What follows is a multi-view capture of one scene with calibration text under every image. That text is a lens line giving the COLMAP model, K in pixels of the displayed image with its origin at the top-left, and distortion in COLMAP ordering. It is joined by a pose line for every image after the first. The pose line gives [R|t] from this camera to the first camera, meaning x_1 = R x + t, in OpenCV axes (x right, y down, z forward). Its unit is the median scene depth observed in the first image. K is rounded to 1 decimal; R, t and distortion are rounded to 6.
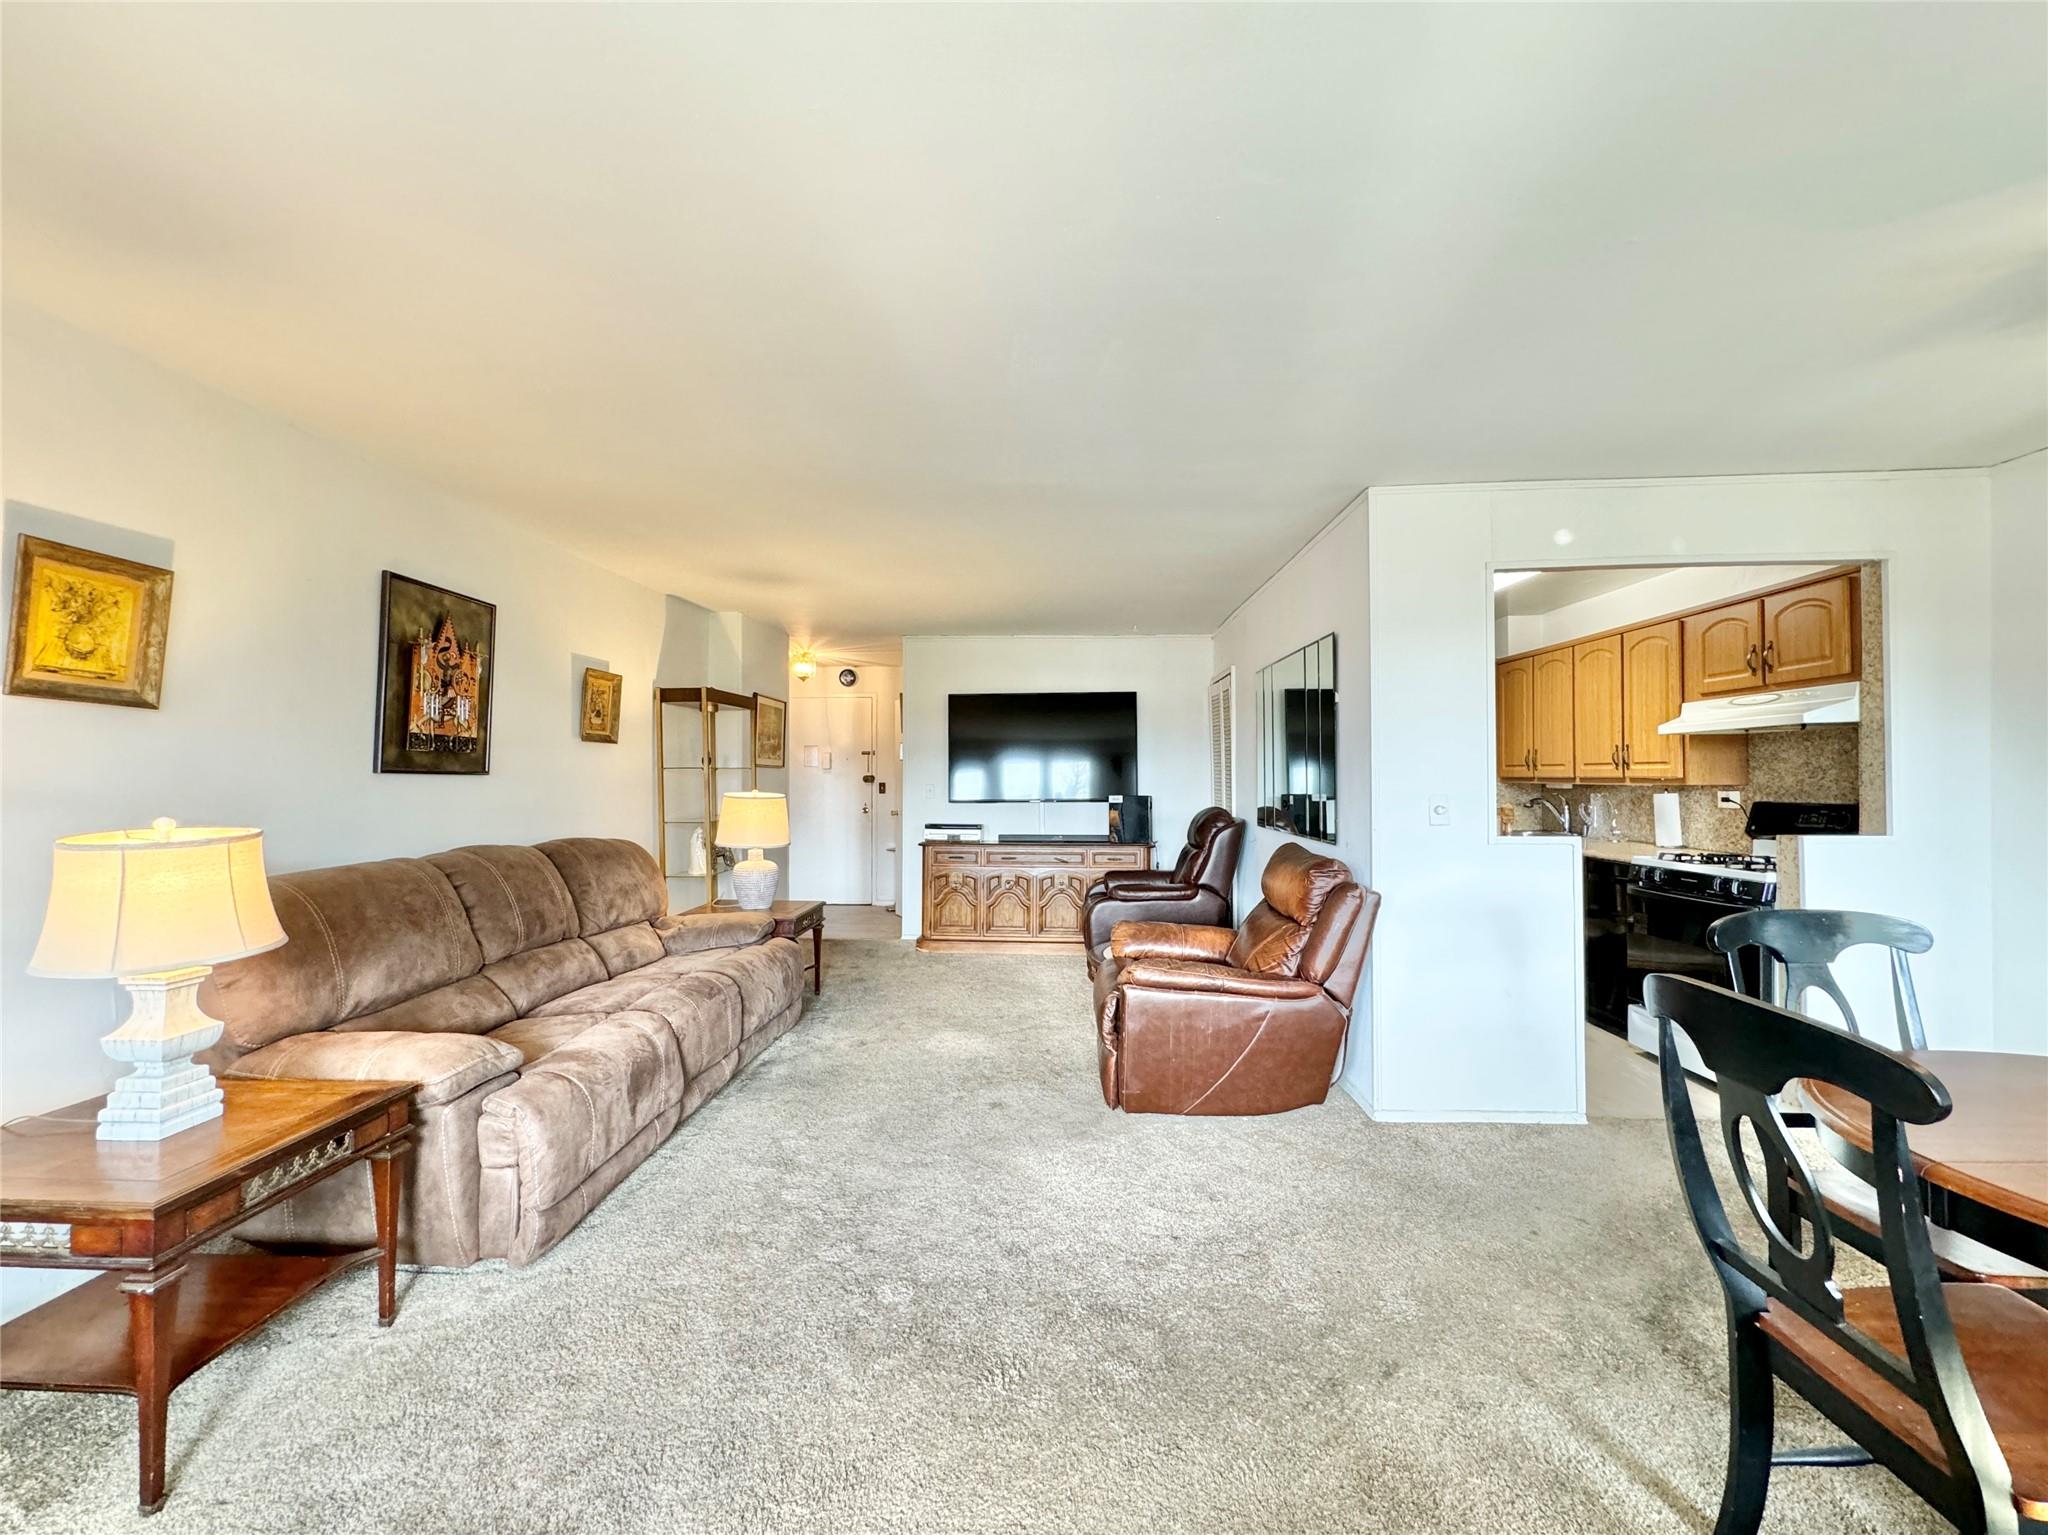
lens RADIAL K [[830.7, 0, 1021.0], [0, 830.7, 767.0], [0, 0, 1]] dist [-0.002976, -0.000211]
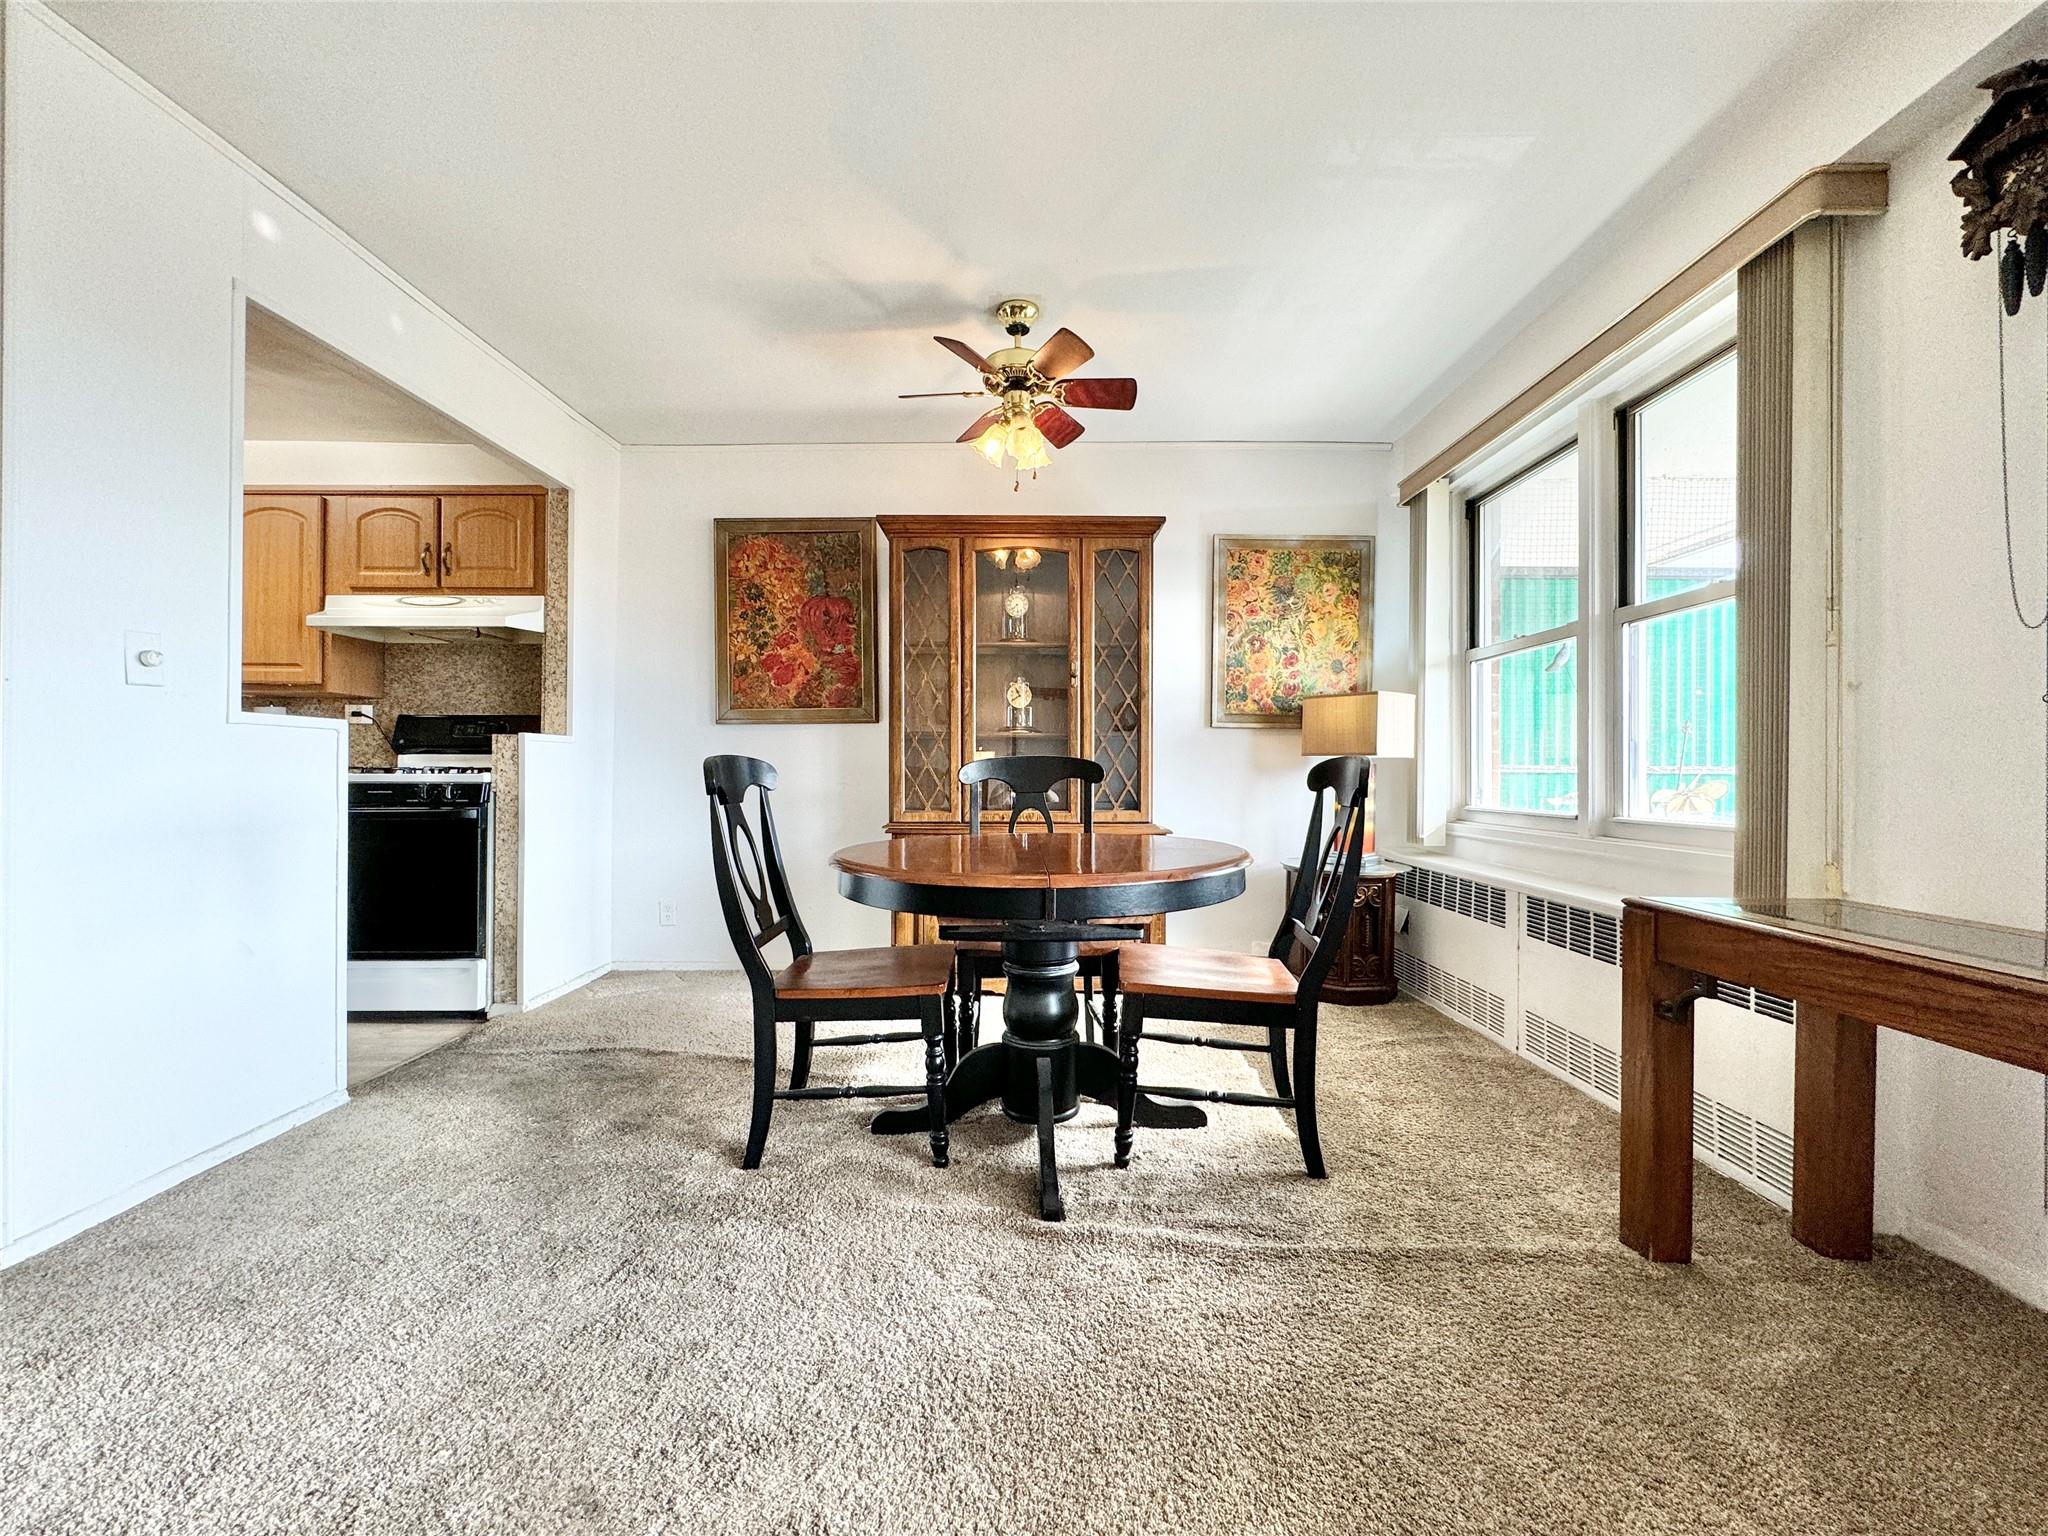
lens RADIAL K [[830.7, 0, 1023.3], [0, 830.7, 769.2], [0, 0, 1]] dist [-0.002976, -0.000211]
pose [[-0.042523, 0.009689, 0.999048, -0.082374], [-0.022480, 0.999691, -0.010652, 0.105213], [-0.998843, -0.022912, -0.042292, 0.363458]]
